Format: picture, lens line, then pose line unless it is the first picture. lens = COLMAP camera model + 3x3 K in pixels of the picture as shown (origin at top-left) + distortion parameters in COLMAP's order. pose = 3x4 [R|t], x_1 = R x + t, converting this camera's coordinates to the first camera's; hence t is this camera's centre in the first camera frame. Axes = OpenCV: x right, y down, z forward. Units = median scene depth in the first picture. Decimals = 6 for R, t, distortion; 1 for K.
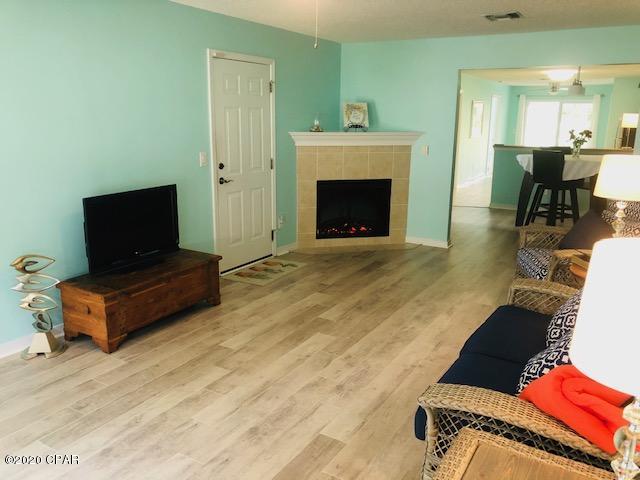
lens RADIAL K [[528.1, 0, 320.7], [0, 528.1, 240.0], [0, 0, 1]] dist [0.057213, -0.084186]
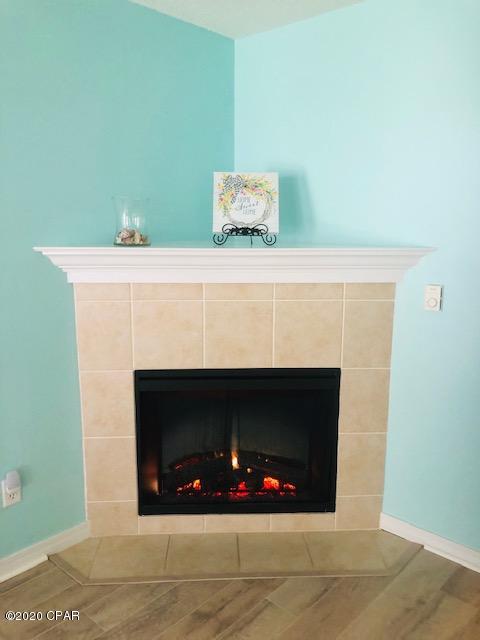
lens RADIAL K [[528.1, 0, 216.2], [0, 528.1, 316.4], [0, 0, 1]] dist [0.057213, -0.084186]
pose [[0.976630, 0.028025, -0.213090, 0.129406], [-0.041686, 0.997334, -0.059887, -0.128816], [0.210844, 0.067371, 0.975195, 0.622479]]
